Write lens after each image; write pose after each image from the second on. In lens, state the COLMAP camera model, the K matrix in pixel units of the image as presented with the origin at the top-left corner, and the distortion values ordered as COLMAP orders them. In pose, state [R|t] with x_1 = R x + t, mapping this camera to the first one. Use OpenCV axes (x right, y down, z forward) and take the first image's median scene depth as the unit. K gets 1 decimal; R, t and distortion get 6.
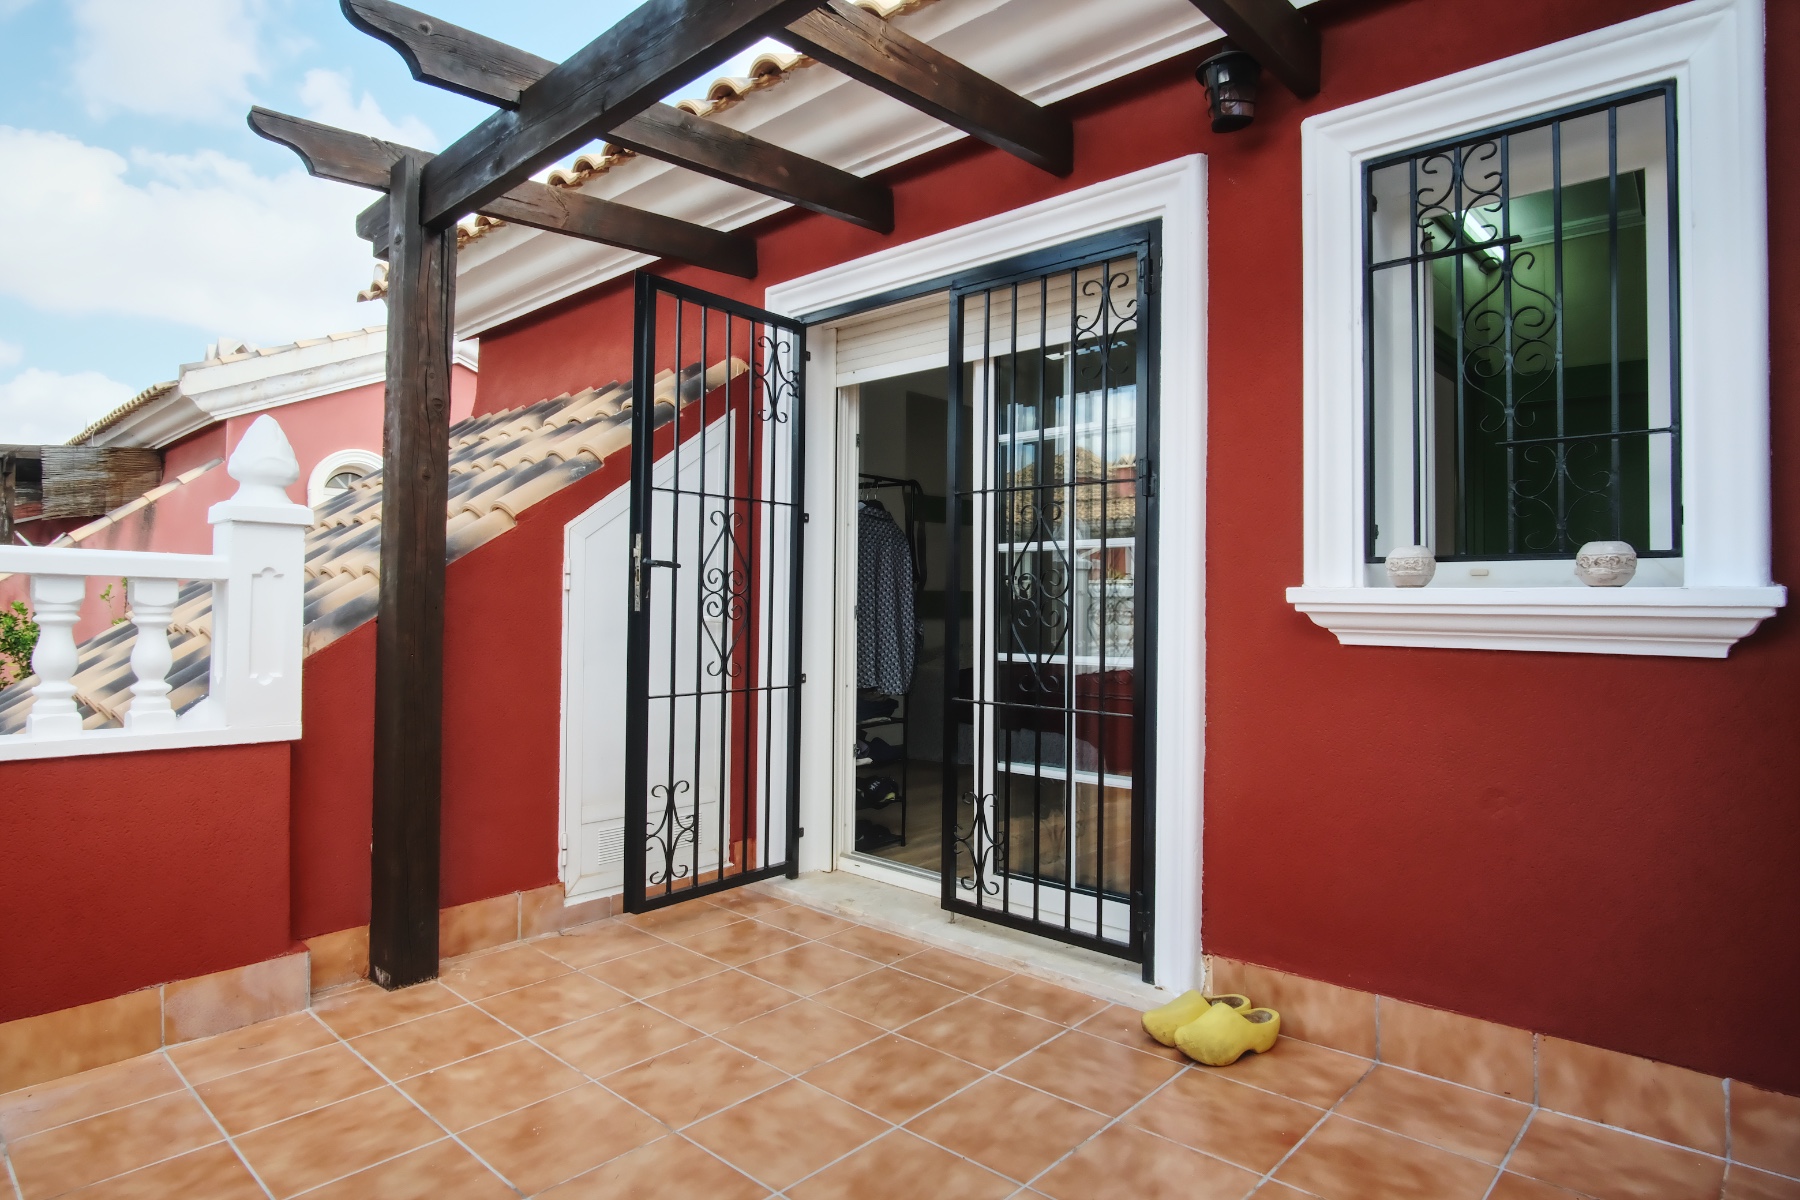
lens RADIAL K [[1012.6, 0, 909.6], [0, 1012.6, 584.2], [0, 0, 1]] dist [-0.024054, 0.002281]
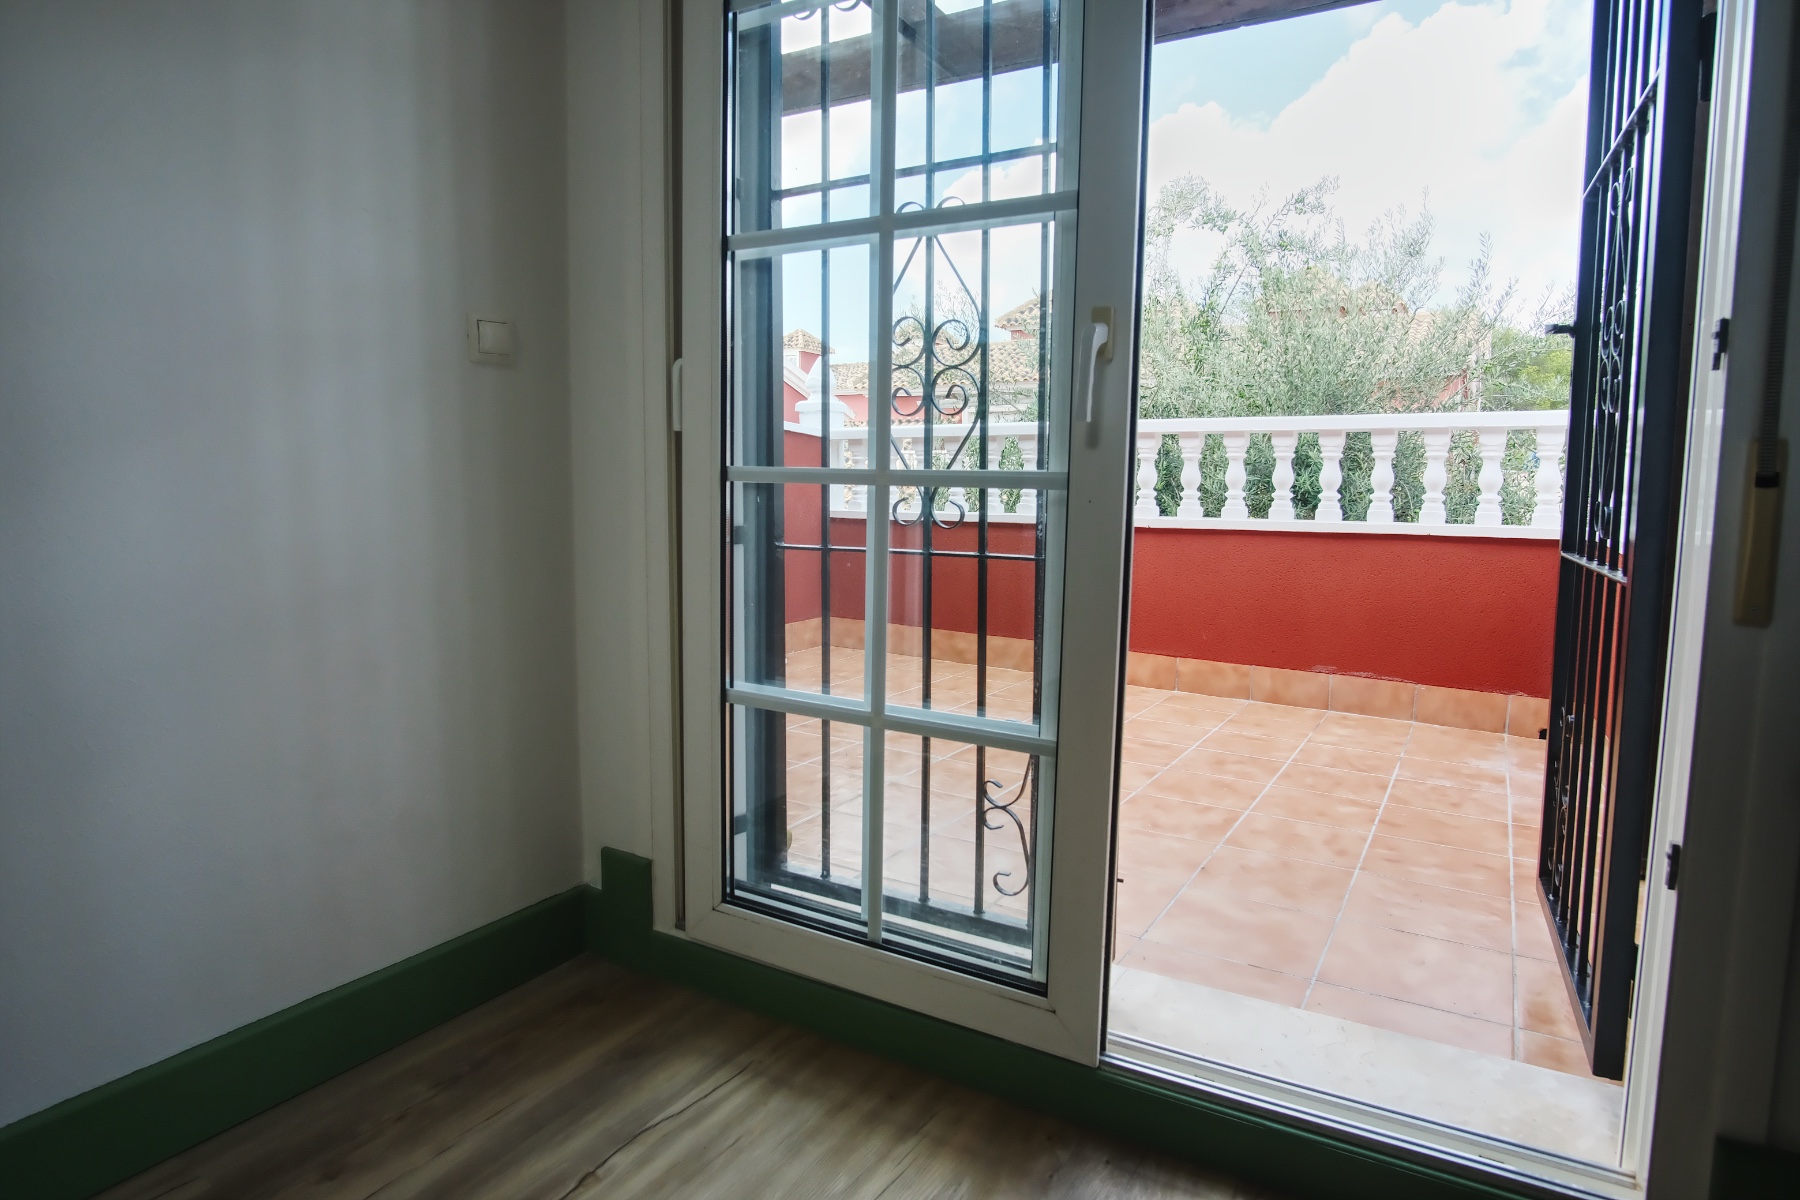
lens RADIAL K [[1012.6, 0, 909.6], [0, 1012.6, 584.2], [0, 0, 1]] dist [-0.024054, 0.002281]
pose [[-0.983655, -0.004537, -0.180008, 0.288629], [-0.016871, 0.997607, 0.067044, 0.115855], [0.179273, 0.068985, -0.981378, 1.868578]]
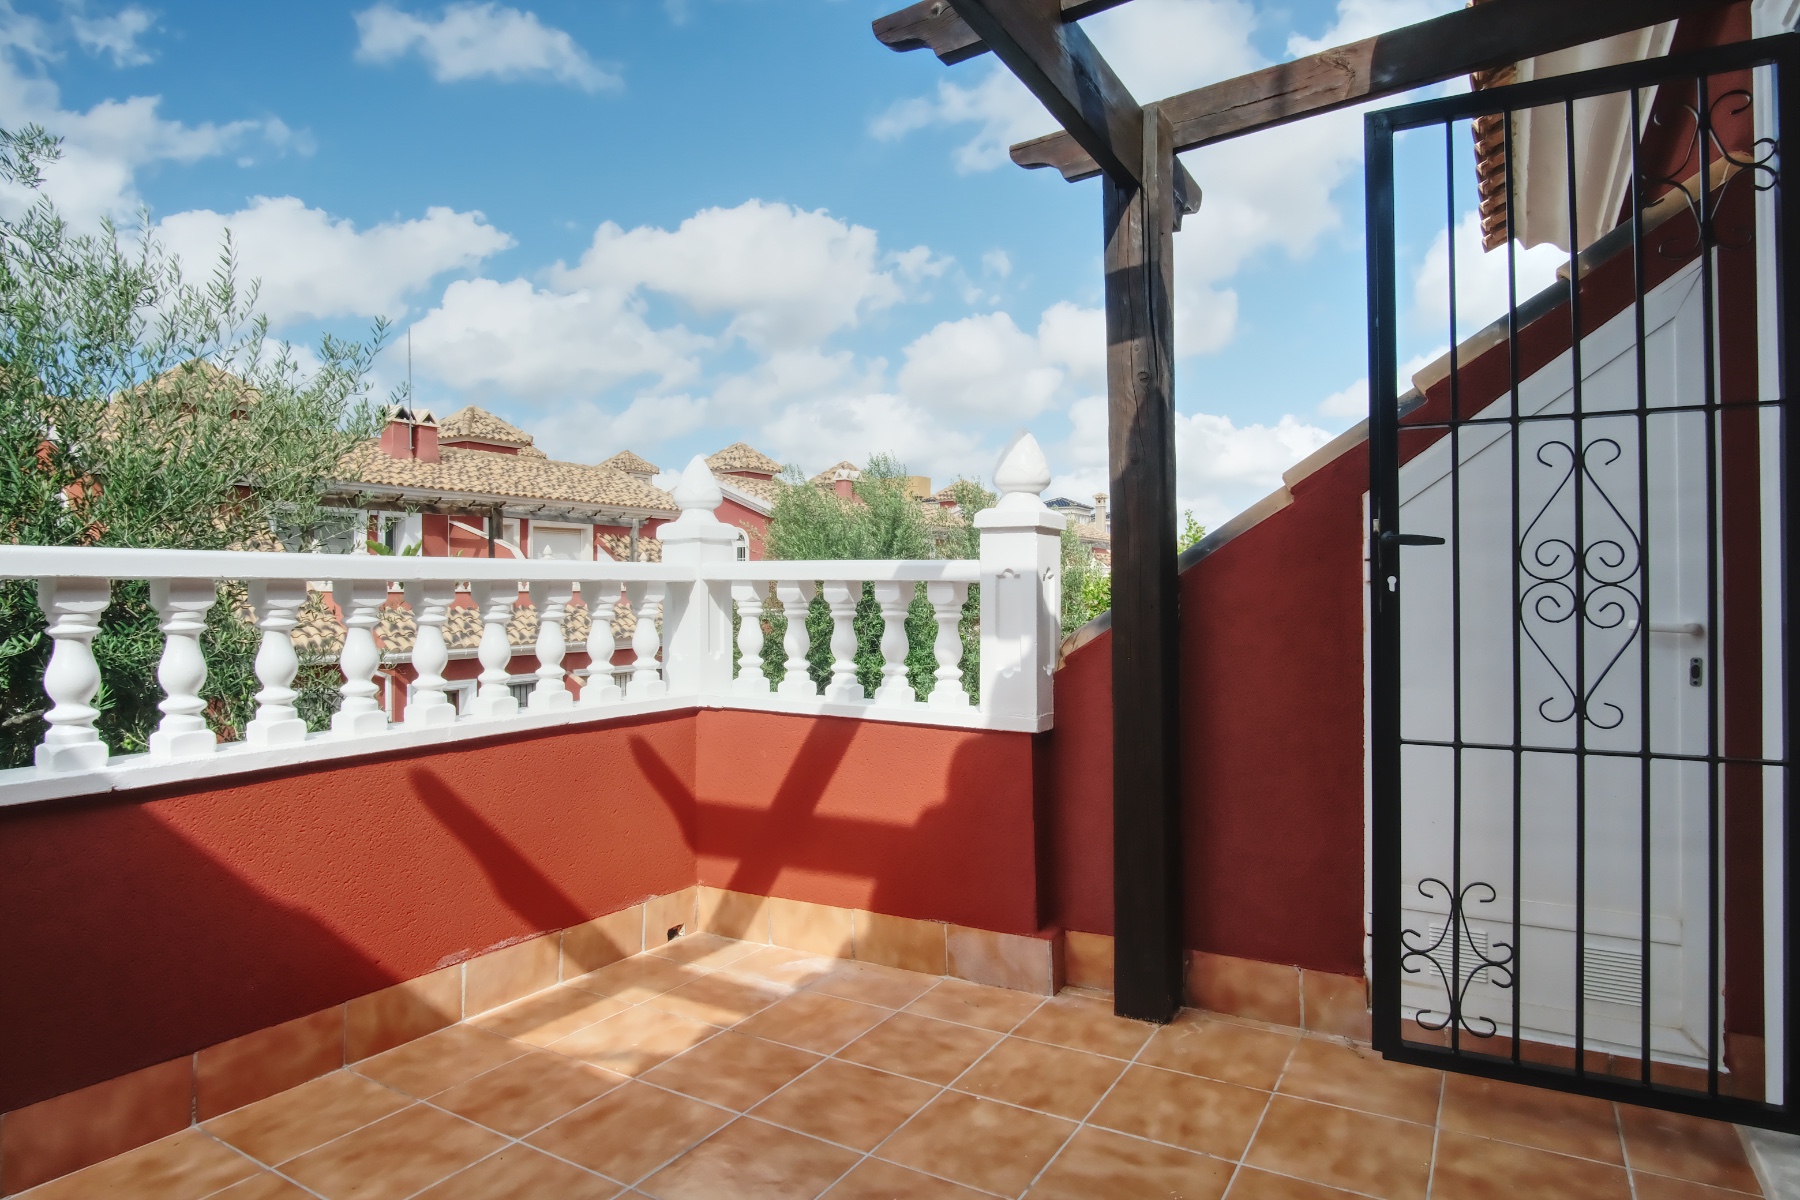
lens RADIAL K [[1012.6, 0, 909.6], [0, 1012.6, 584.2], [0, 0, 1]] dist [-0.024054, 0.002281]
pose [[0.197251, -0.018923, -0.980170, 0.398658], [0.024116, 0.999605, -0.014445, 0.012643], [0.980056, -0.020788, 0.197630, 0.671808]]
